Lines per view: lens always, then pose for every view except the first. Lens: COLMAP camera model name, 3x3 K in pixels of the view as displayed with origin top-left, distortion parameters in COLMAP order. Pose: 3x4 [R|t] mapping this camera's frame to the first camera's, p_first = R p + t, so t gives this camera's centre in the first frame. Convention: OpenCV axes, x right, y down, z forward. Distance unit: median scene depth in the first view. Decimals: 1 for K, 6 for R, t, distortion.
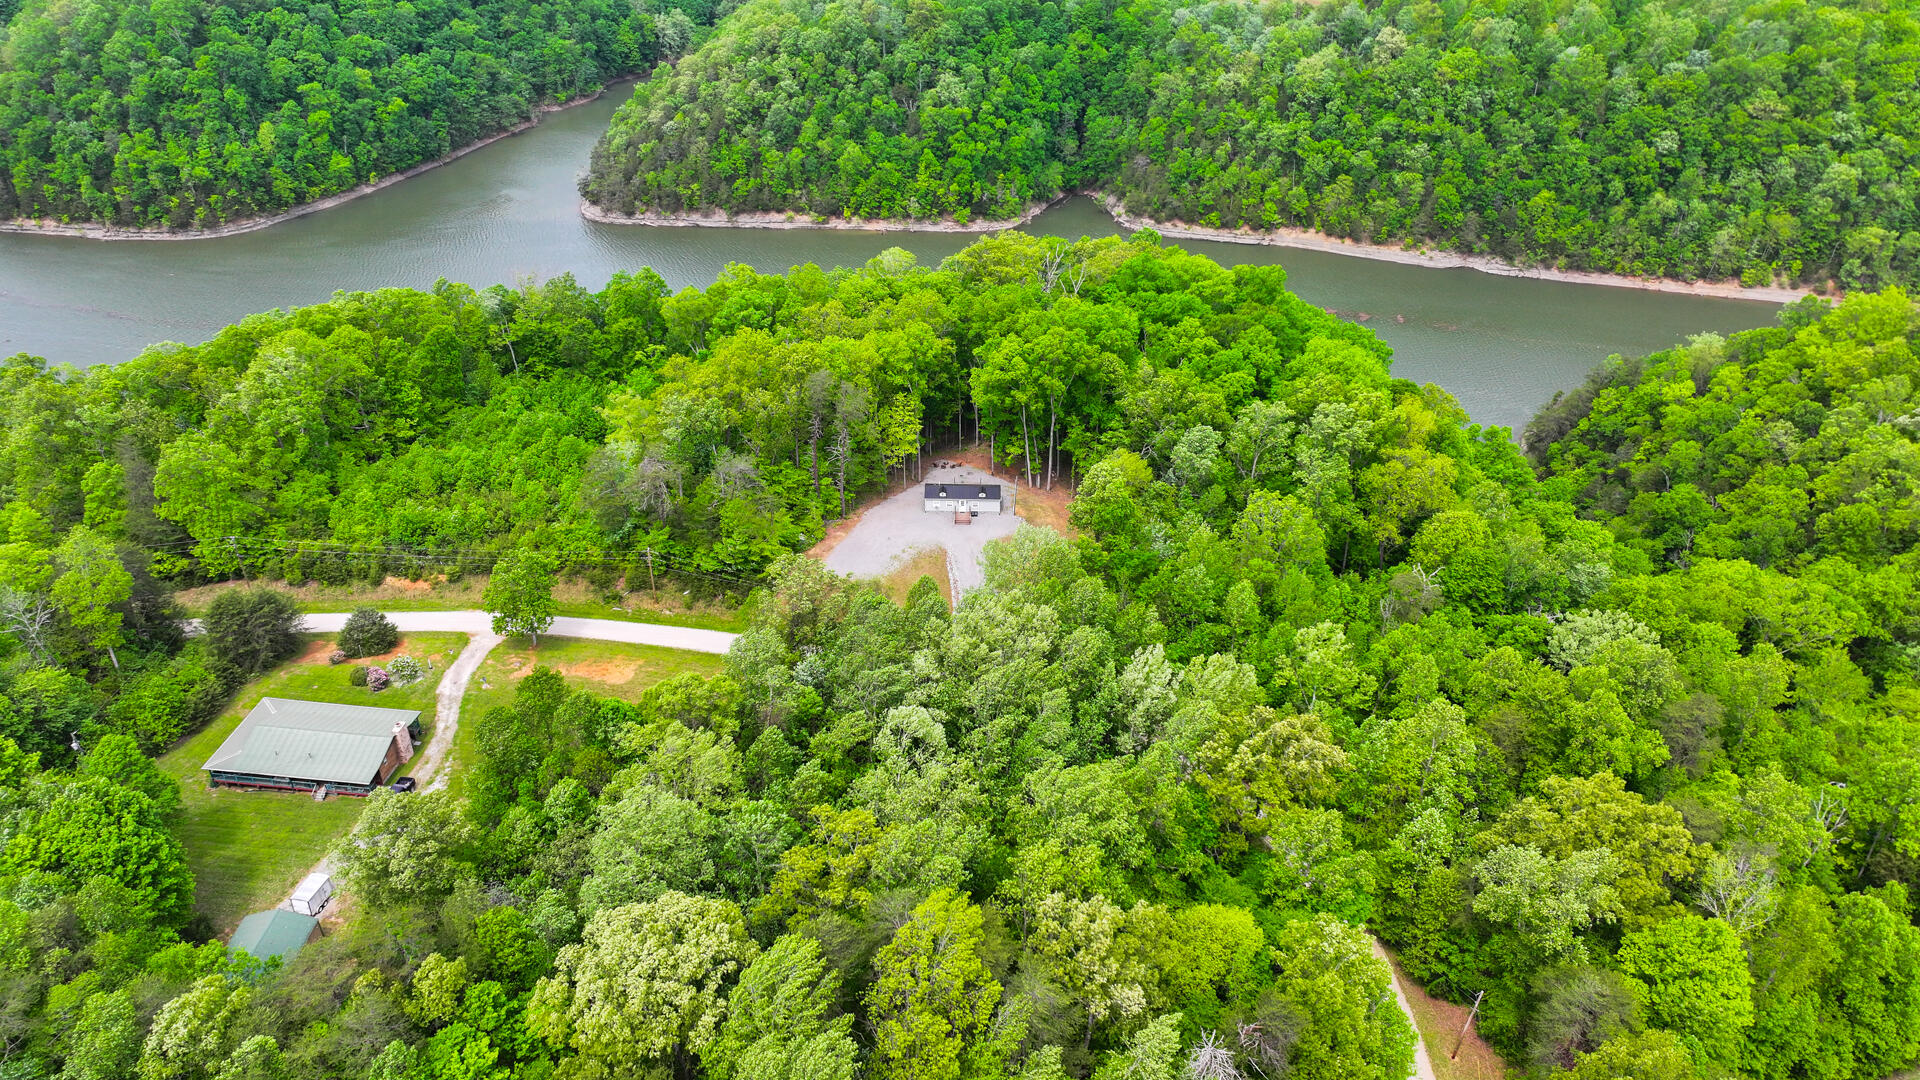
lens RADIAL K [[1348.7, 0, 970.6], [0, 1348.7, 538.7], [0, 0, 1]] dist [-0.003762, 0.020961]
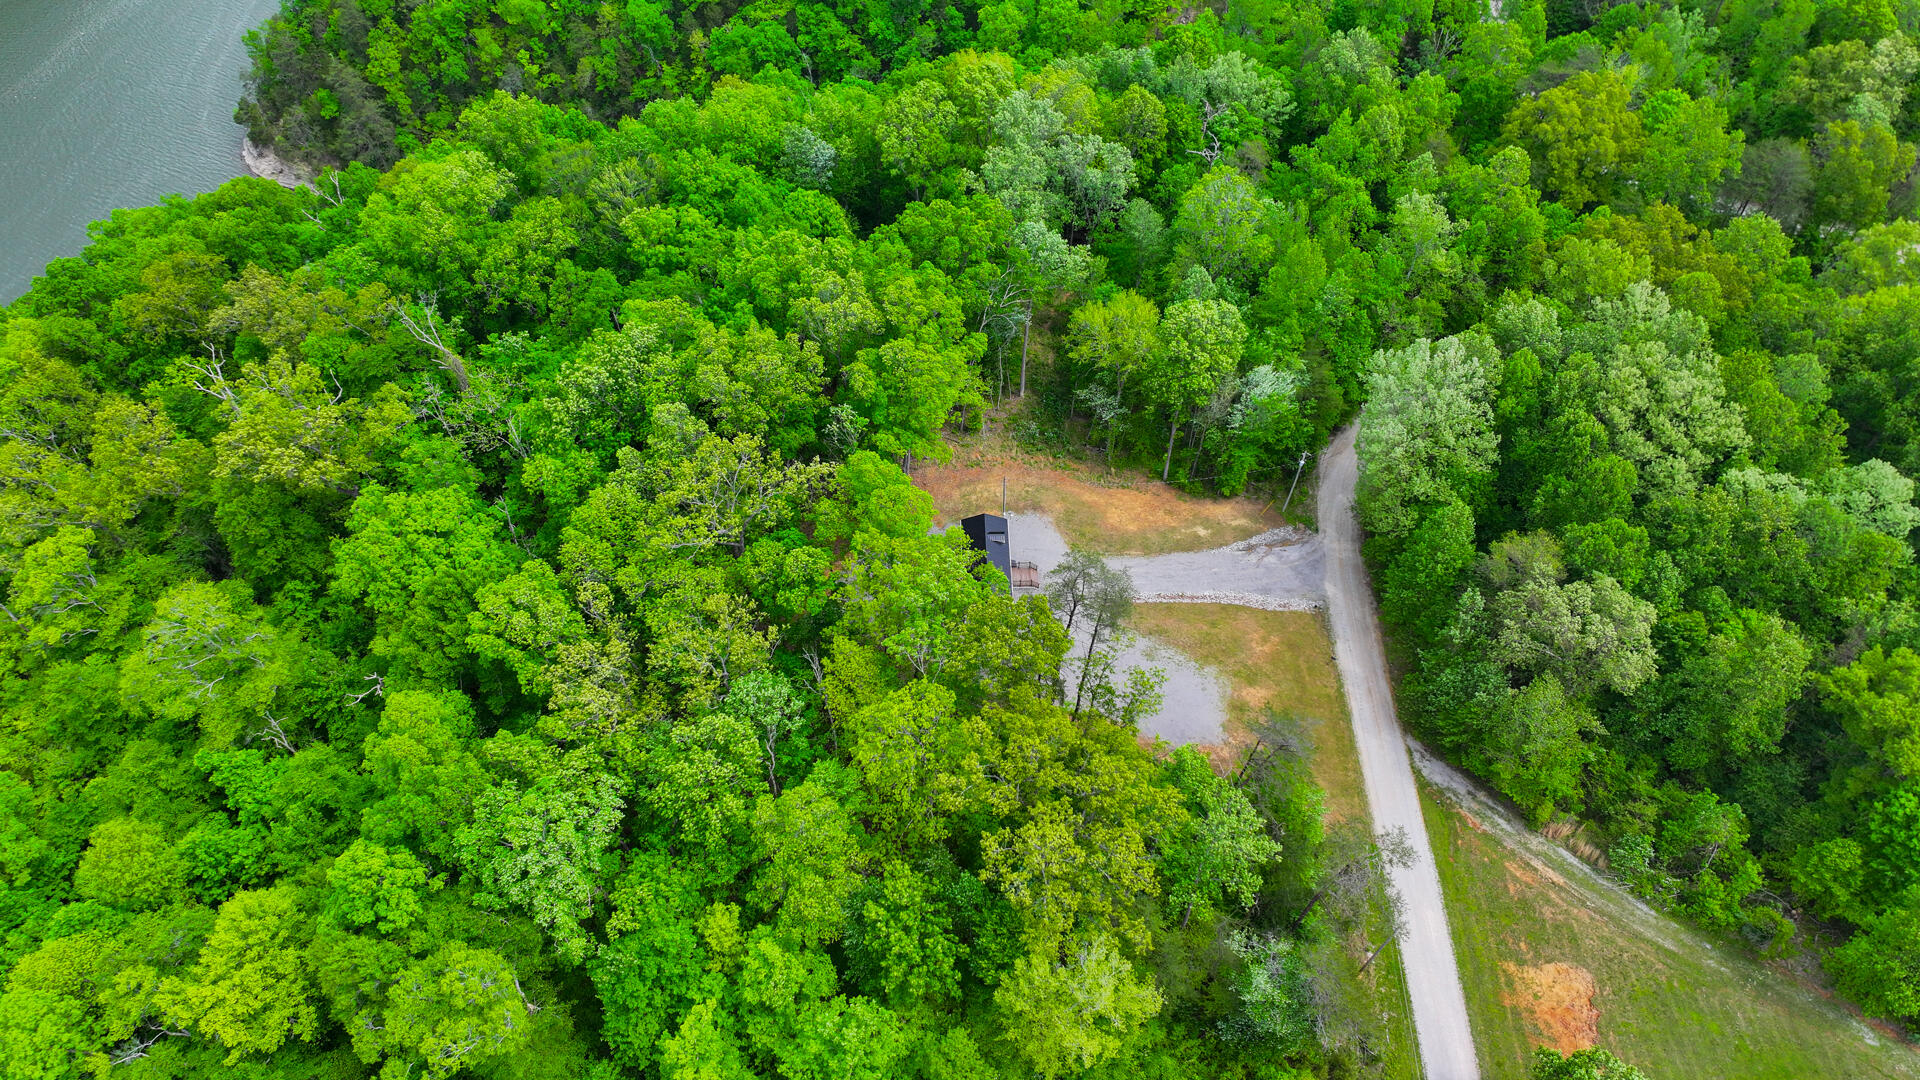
lens RADIAL K [[1348.7, 0, 954.6], [0, 1348.7, 532.8], [0, 0, 1]] dist [-0.003762, 0.020961]
pose [[-0.030405, -0.777911, 0.627639, -0.181884], [0.515818, 0.525644, 0.676484, -0.222425], [-0.856159, 0.344316, 0.385278, 0.345130]]
